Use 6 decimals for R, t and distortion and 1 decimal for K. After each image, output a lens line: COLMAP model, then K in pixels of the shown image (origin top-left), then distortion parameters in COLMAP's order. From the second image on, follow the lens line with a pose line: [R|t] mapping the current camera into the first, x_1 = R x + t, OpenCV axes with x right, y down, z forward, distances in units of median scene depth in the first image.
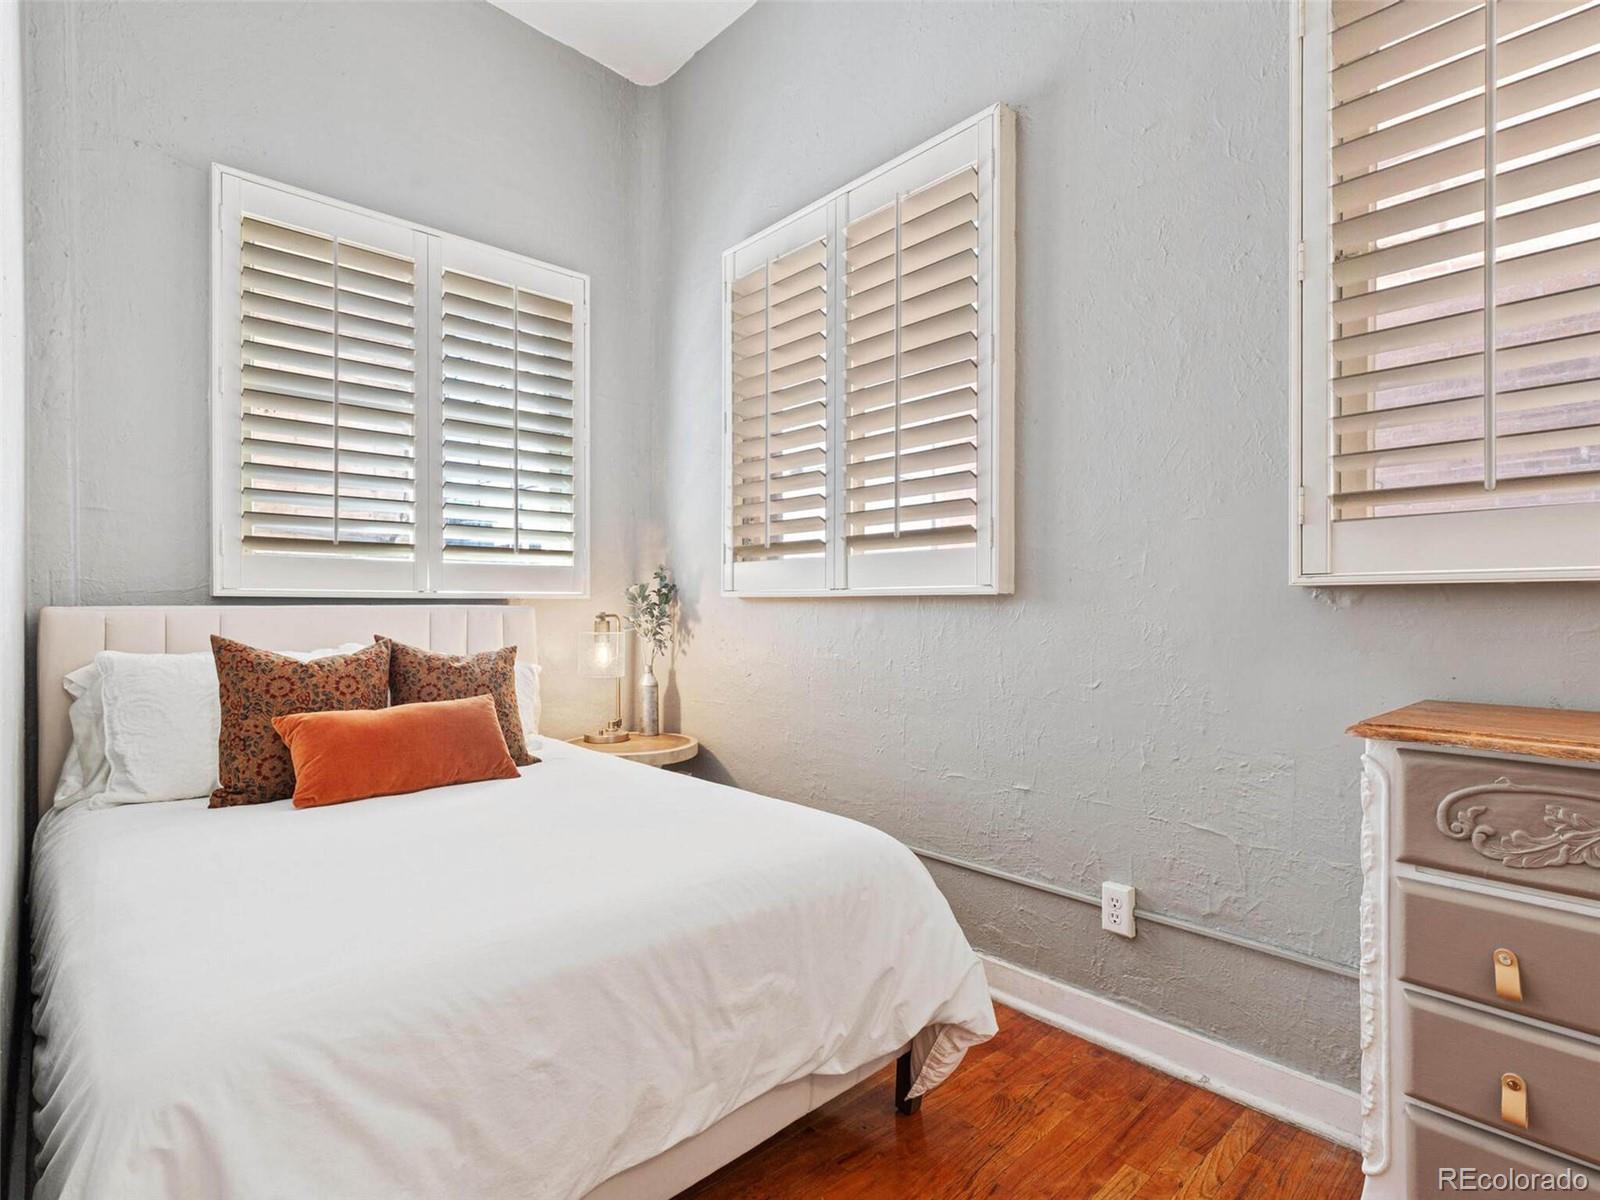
lens RADIAL K [[813.3, 0, 798.1], [0, 813.3, 607.7], [0, 0, 1]] dist [0.005367, 0.000358]
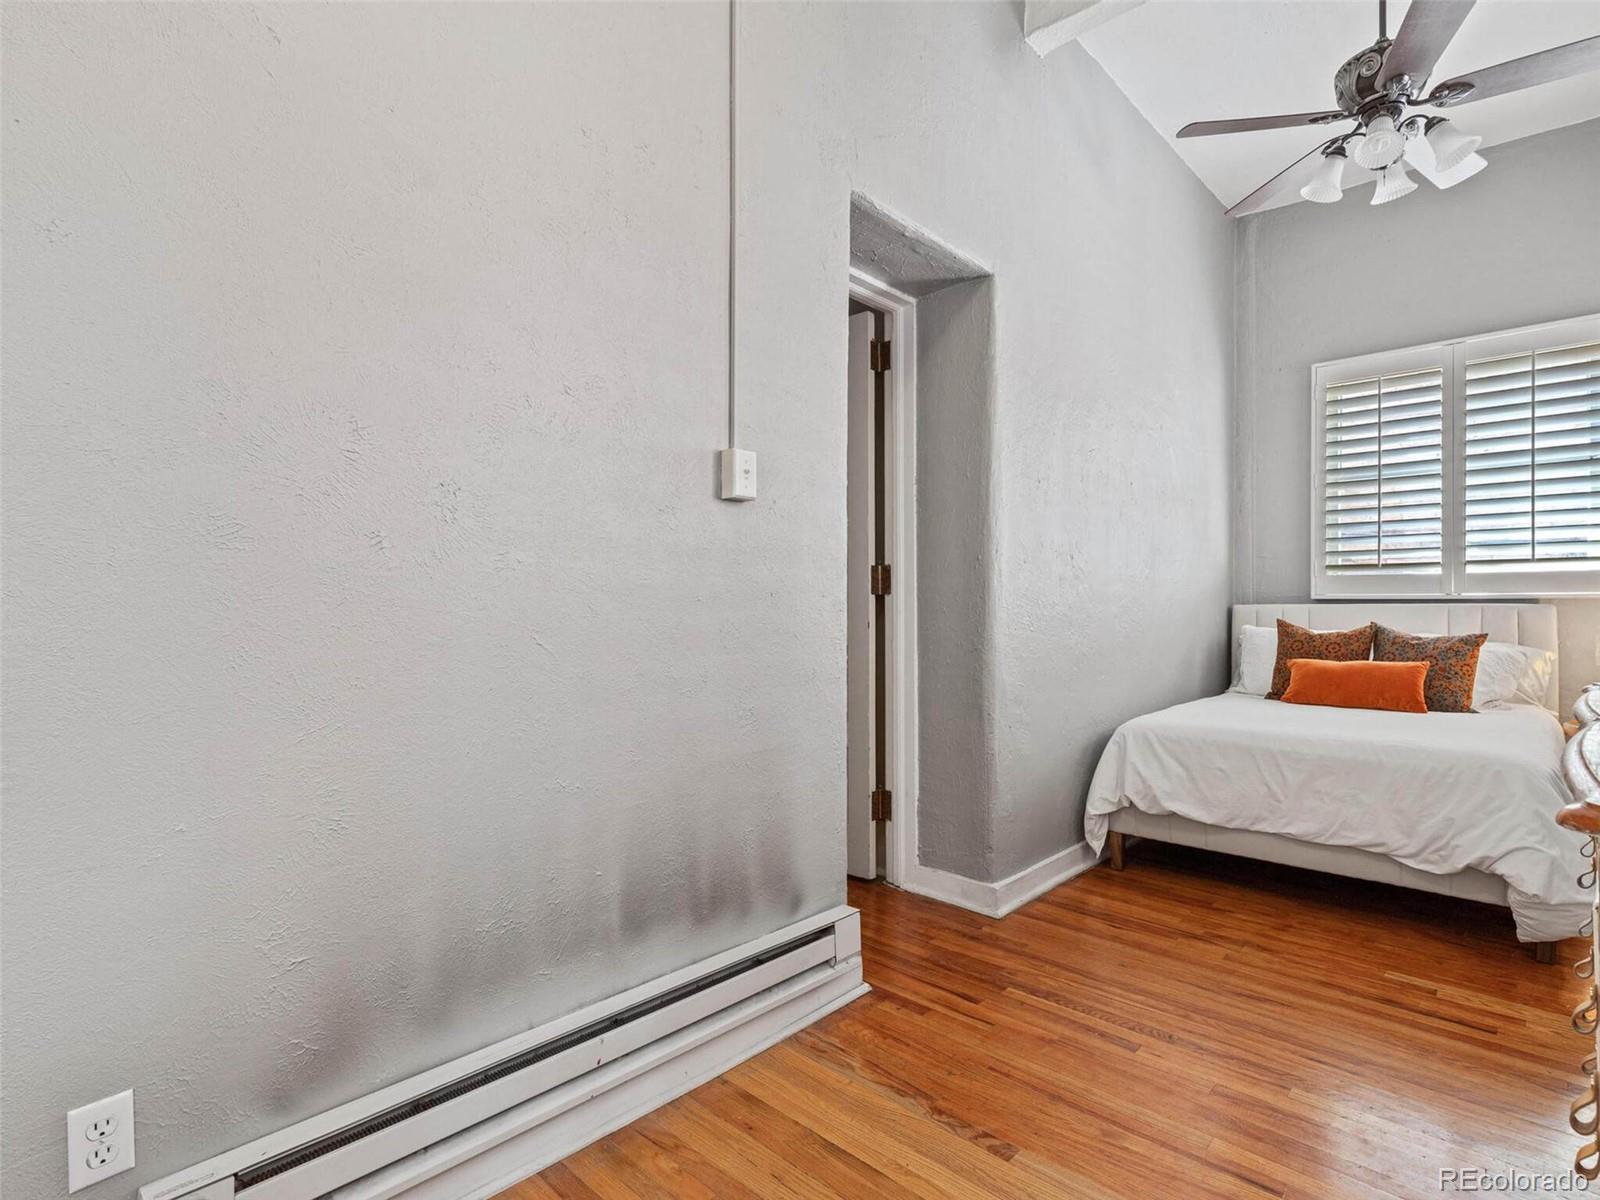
lens RADIAL K [[813.3, 0, 800.7], [0, 813.3, 597.1], [0, 0, 1]] dist [0.005367, 0.000358]
pose [[0.061464, -0.008591, -0.998072, 1.051937], [-0.002246, 0.999959, -0.008746, 0.000457], [0.998107, 0.002779, 0.061443, -0.265969]]
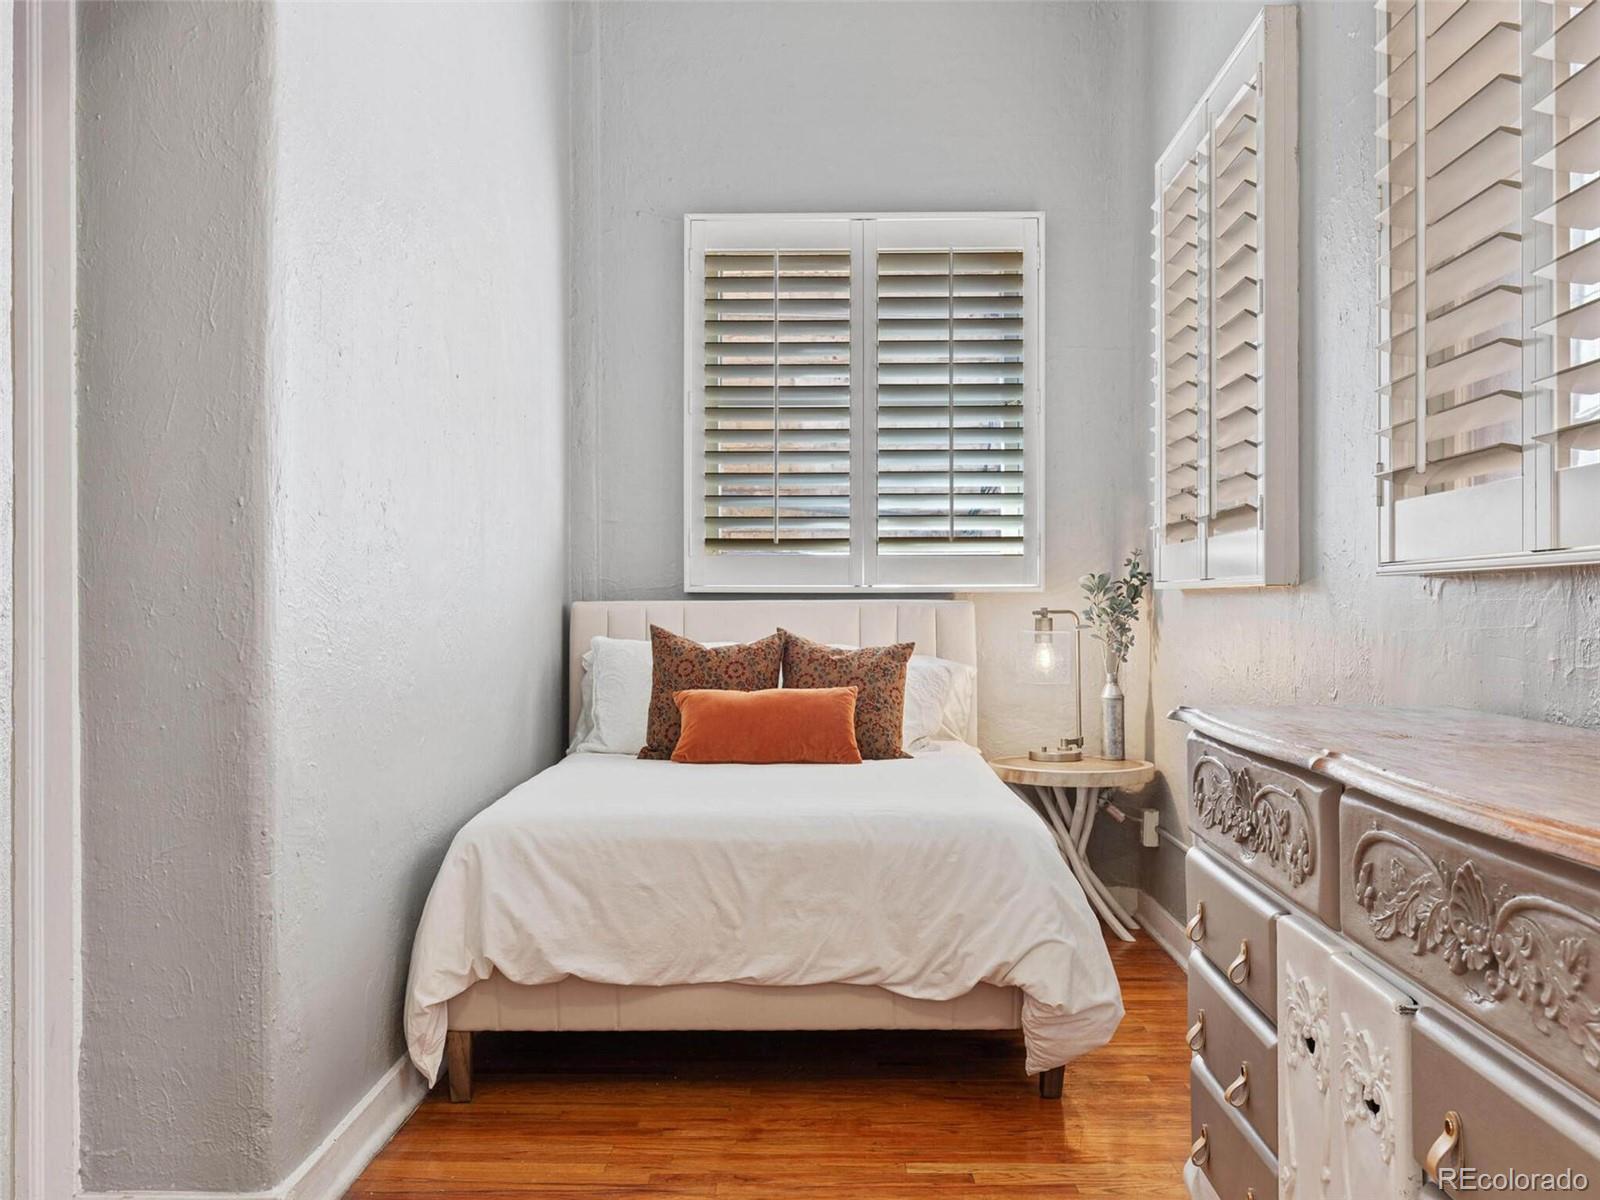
lens RADIAL K [[1521.2, 0, 810.1], [0, 1521.2, 589.2], [0, 0, 1]] dist [0.007354, 0.000000]
pose [[0.722392, -0.006080, -0.691457, 0.883042], [-0.000786, 0.999953, -0.009614, 0.001685], [0.691484, 0.007488, 0.722353, -0.416900]]
